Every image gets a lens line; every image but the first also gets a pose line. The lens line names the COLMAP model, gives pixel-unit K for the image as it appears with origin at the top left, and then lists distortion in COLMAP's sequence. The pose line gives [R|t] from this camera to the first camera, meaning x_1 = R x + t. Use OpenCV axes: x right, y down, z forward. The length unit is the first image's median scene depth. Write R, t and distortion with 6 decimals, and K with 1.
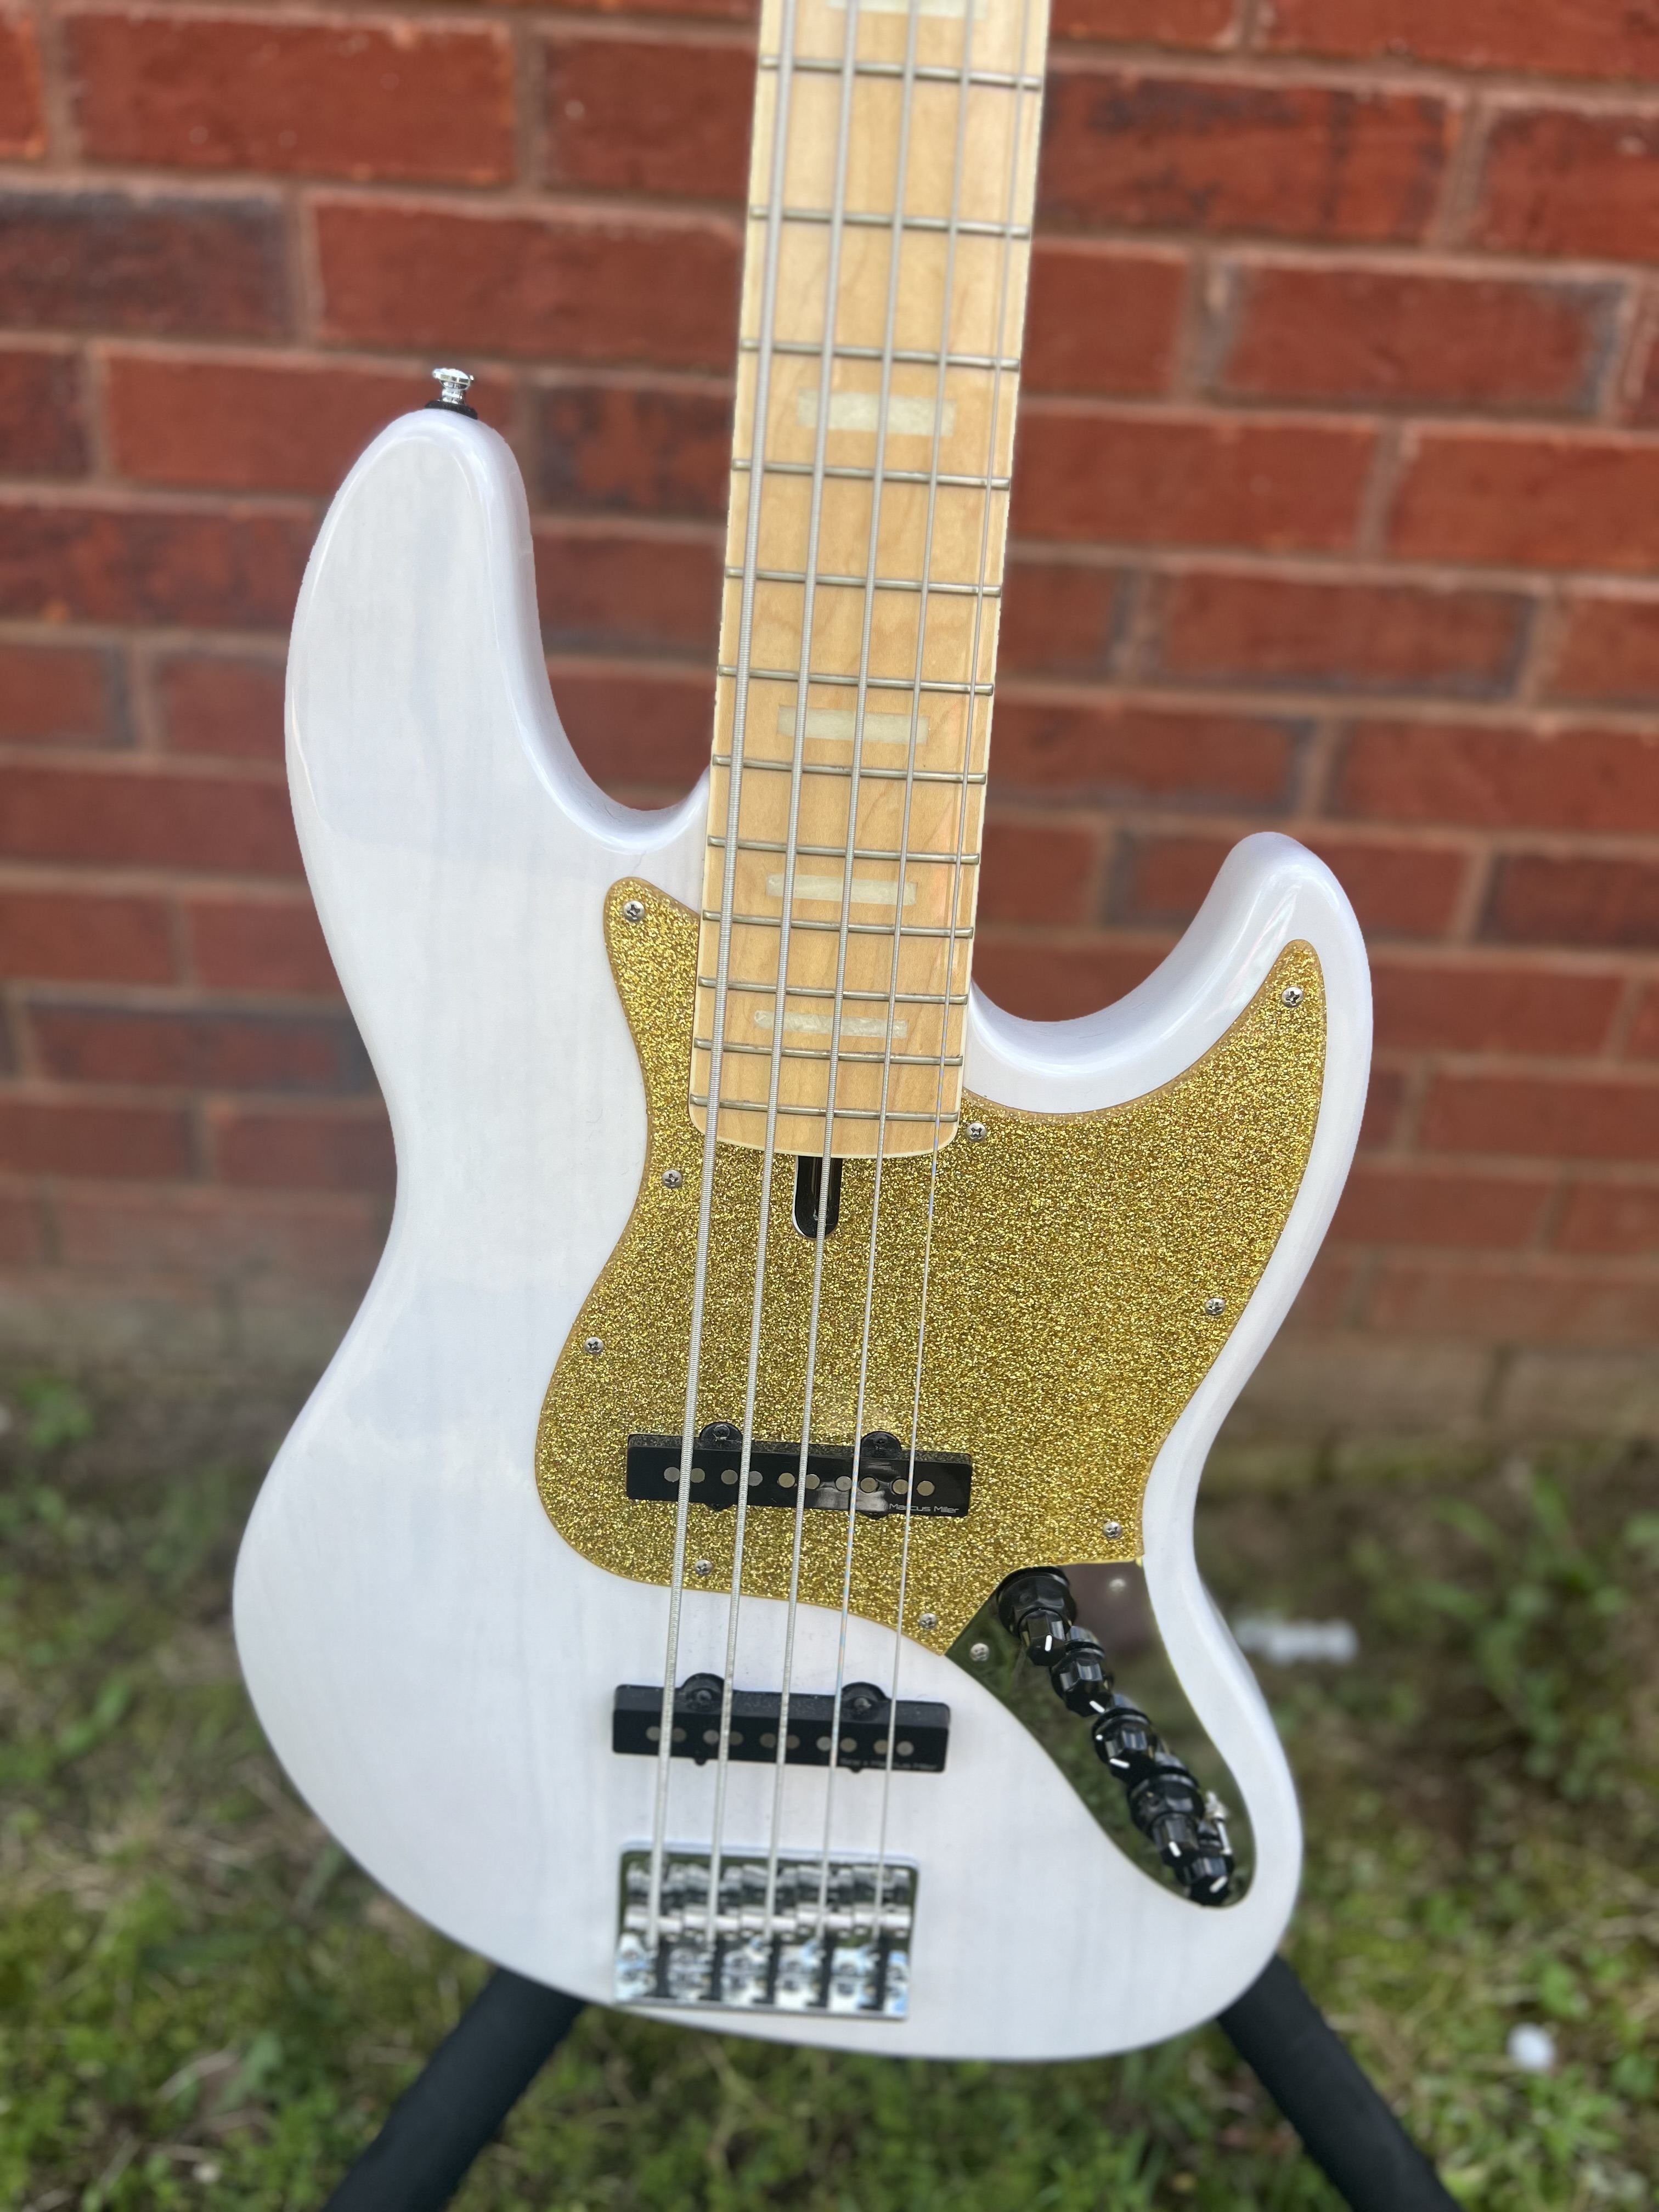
lens RADIAL K [[1633.9, 0, 823.4], [0, 1633.9, 1095.8], [0, 0, 1]] dist [0.046711, -0.058198]
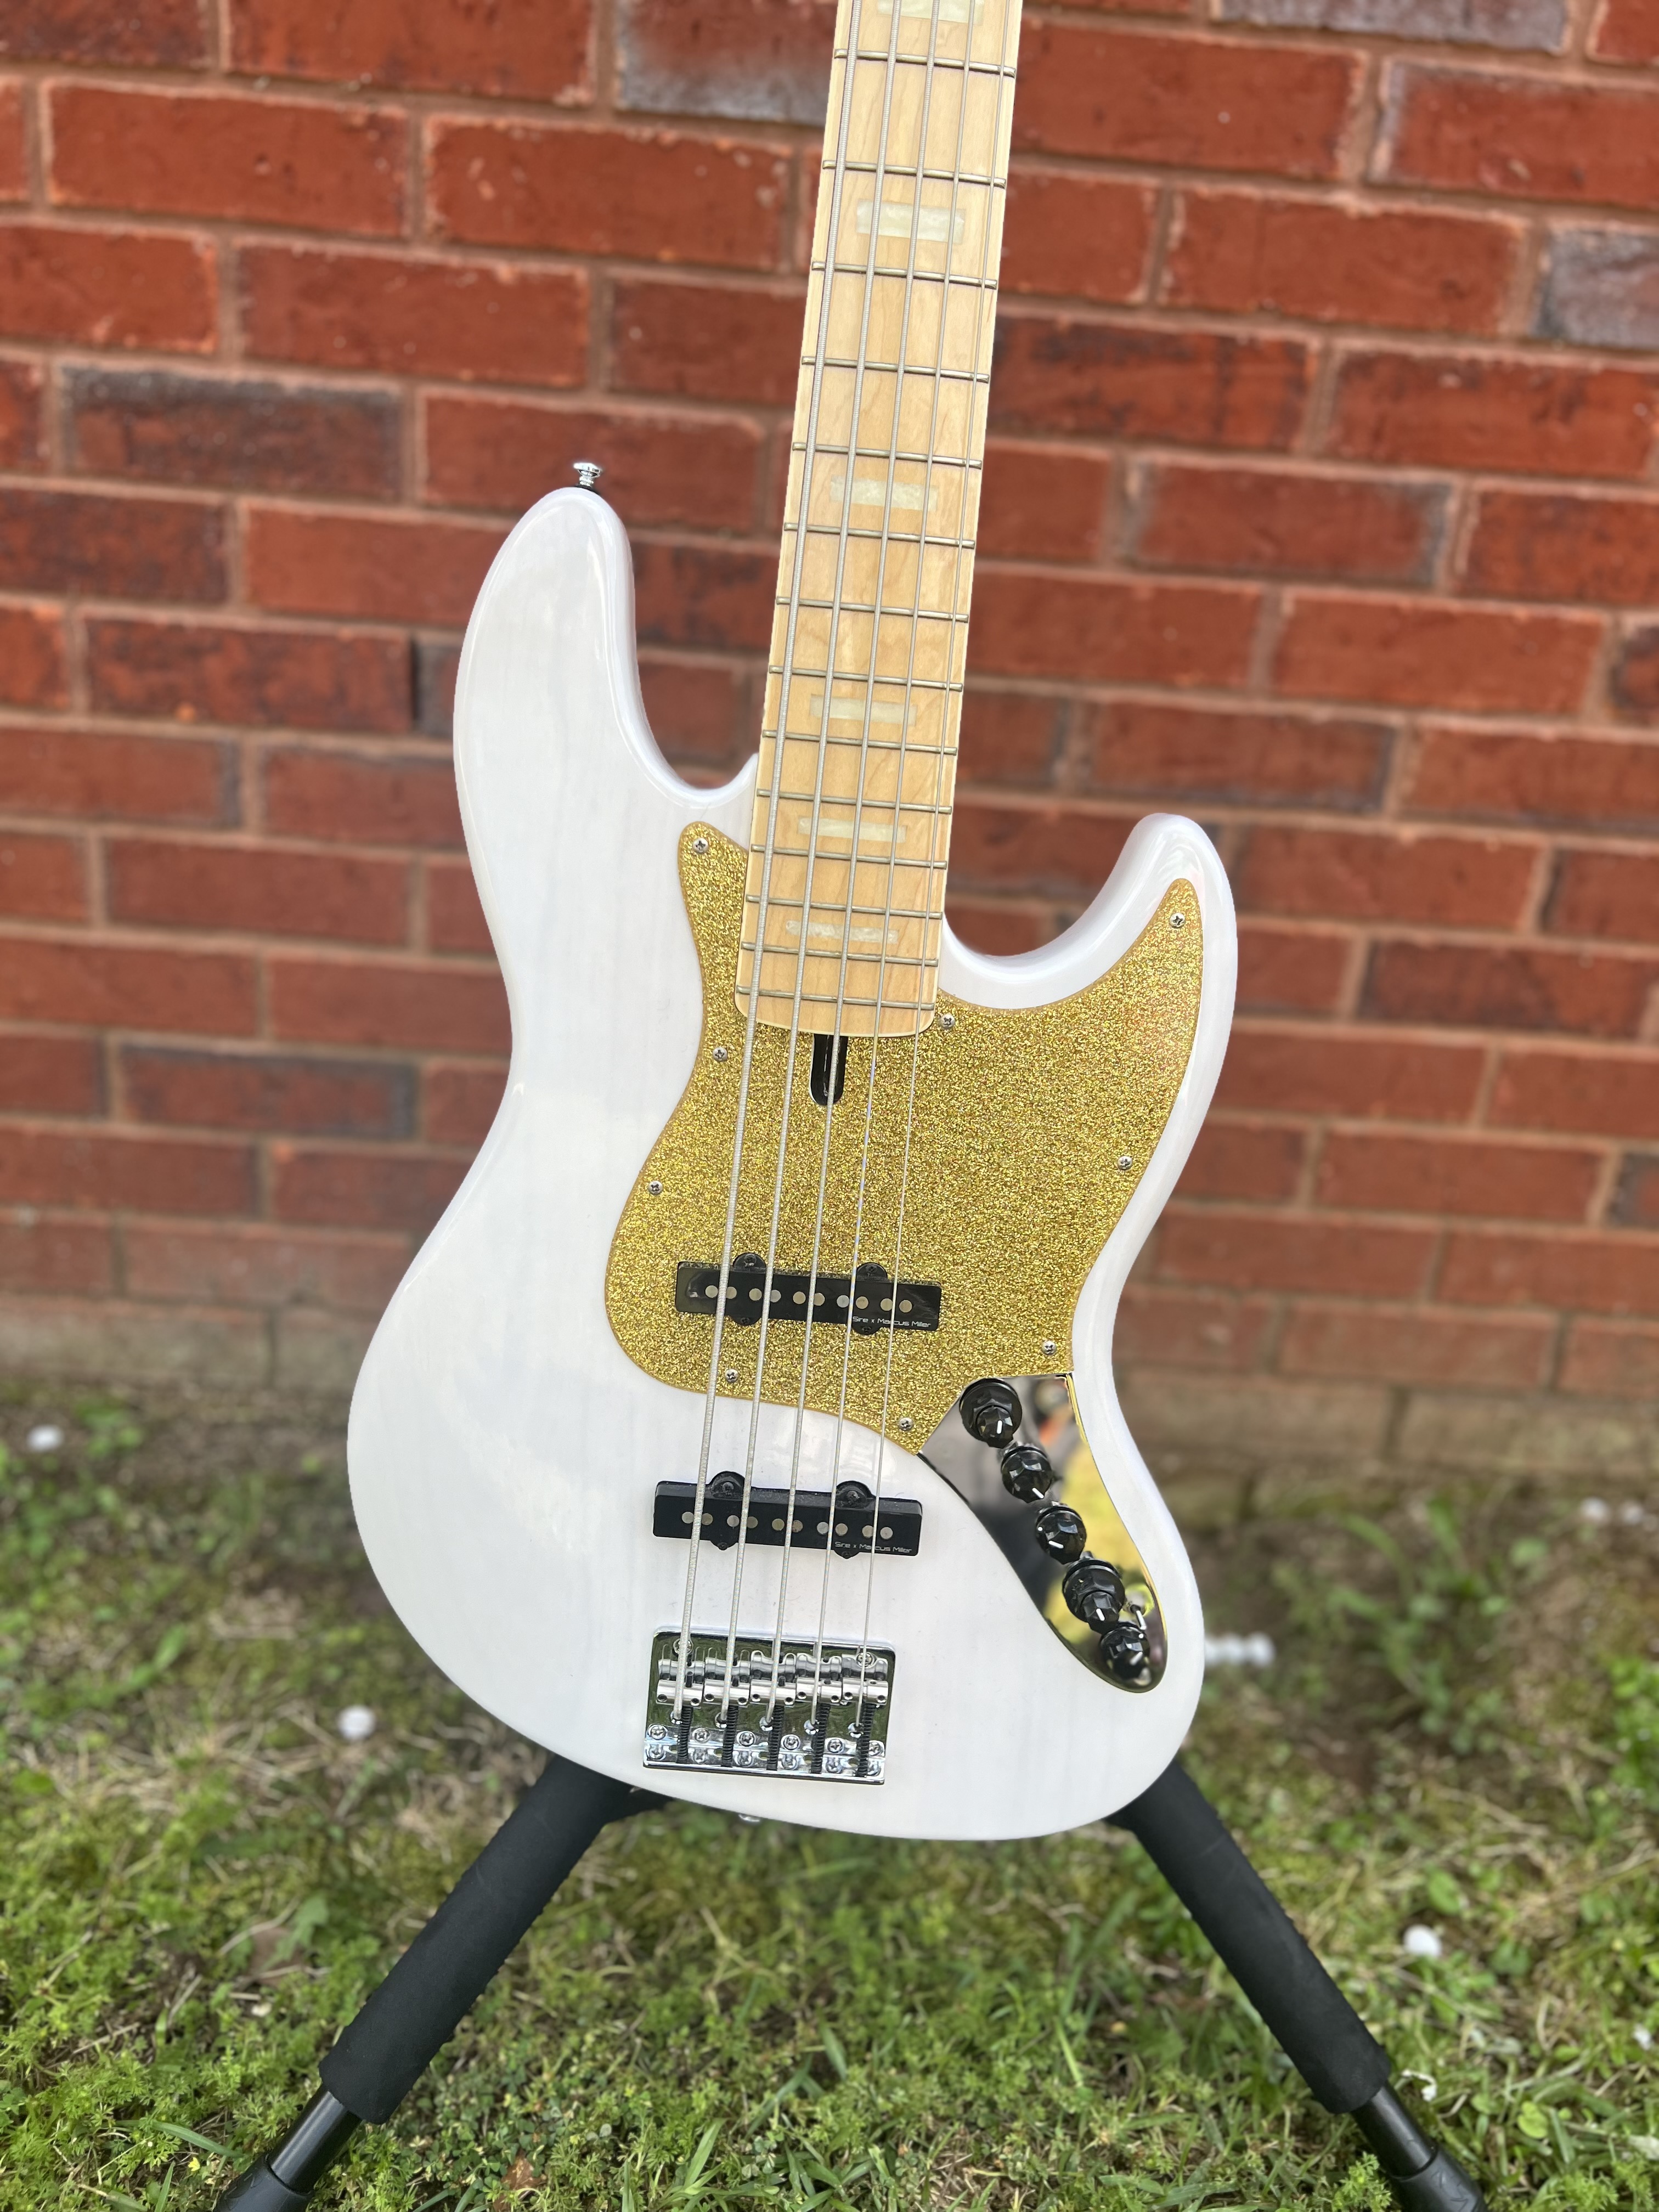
lens RADIAL K [[1633.9, 0, 820.2], [0, 1633.9, 1118.2], [0, 0, 1]] dist [0.046711, -0.058198]
pose [[0.999528, 0.018187, 0.024768, -0.025389], [-0.014912, 0.991850, -0.126536, 0.160417], [-0.026868, 0.126107, 0.991653, -0.190071]]
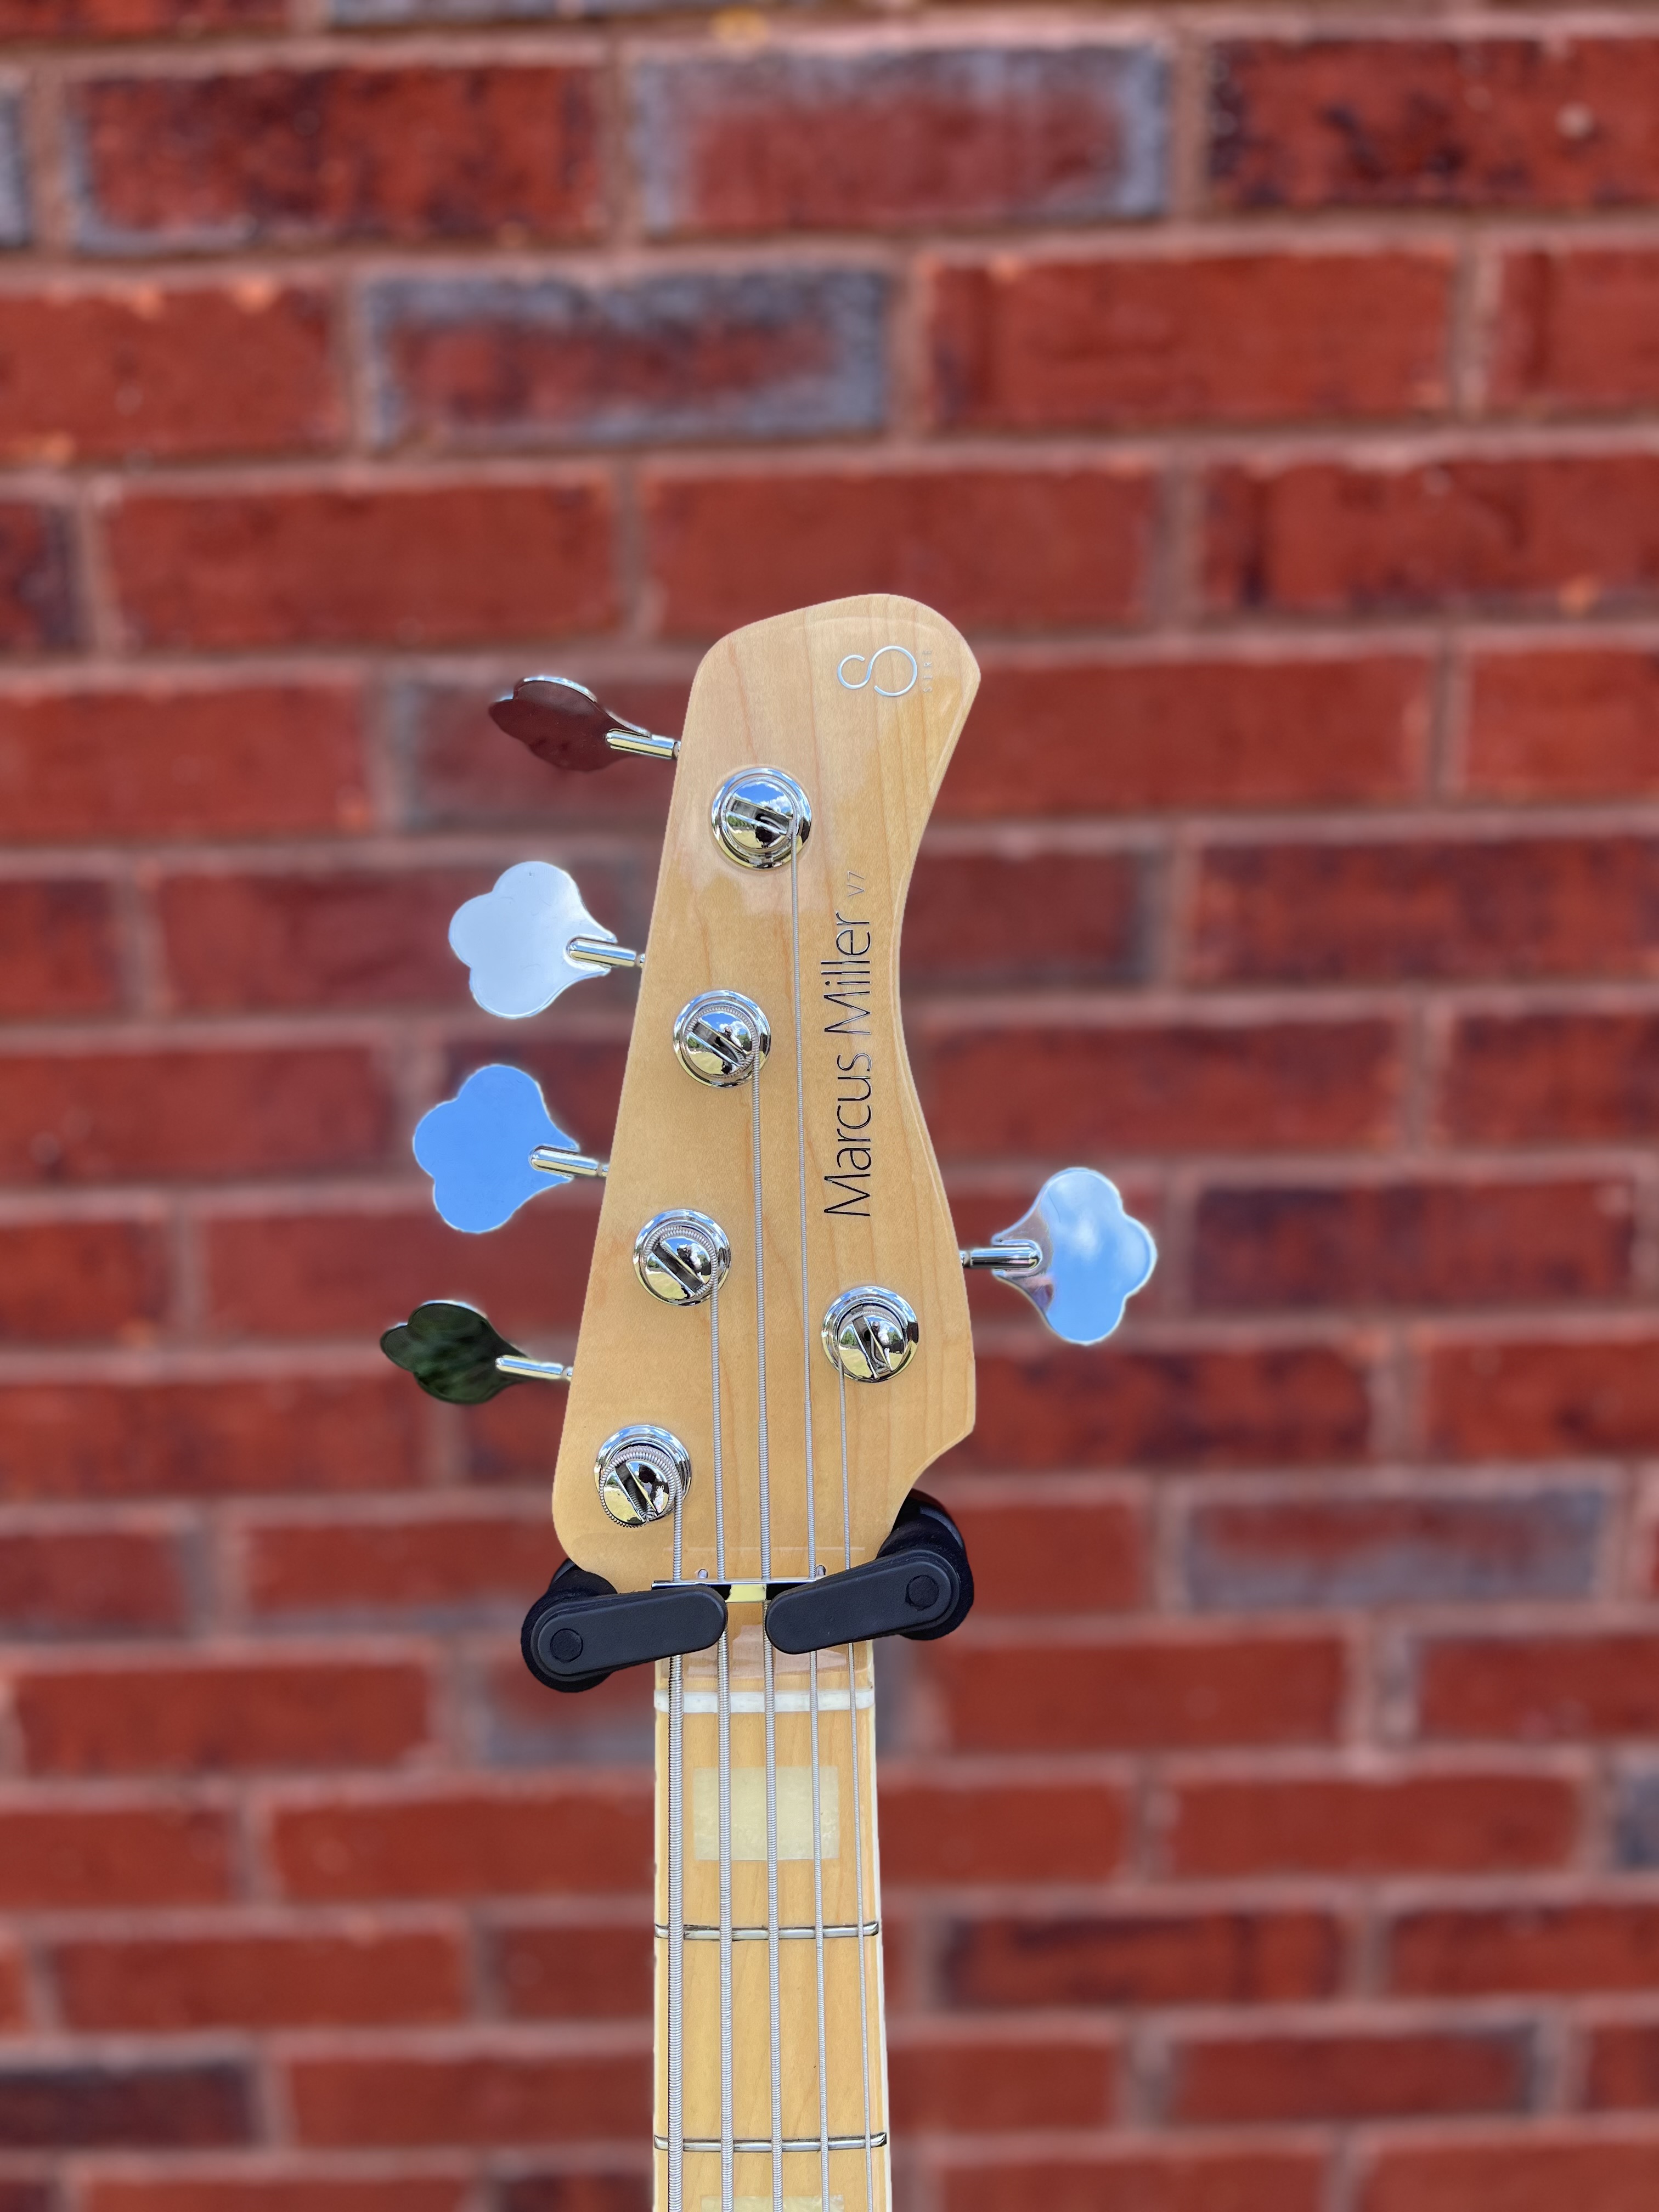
lens RADIAL K [[1633.9, 0, 817.5], [0, 1633.9, 1087.8], [0, 0, 1]] dist [0.046711, -0.058198]
pose [[0.996422, -0.084242, -0.006772, 0.086526], [0.078241, 0.949796, -0.302930, -0.746667], [0.031952, 0.301316, 0.952989, -0.167156]]
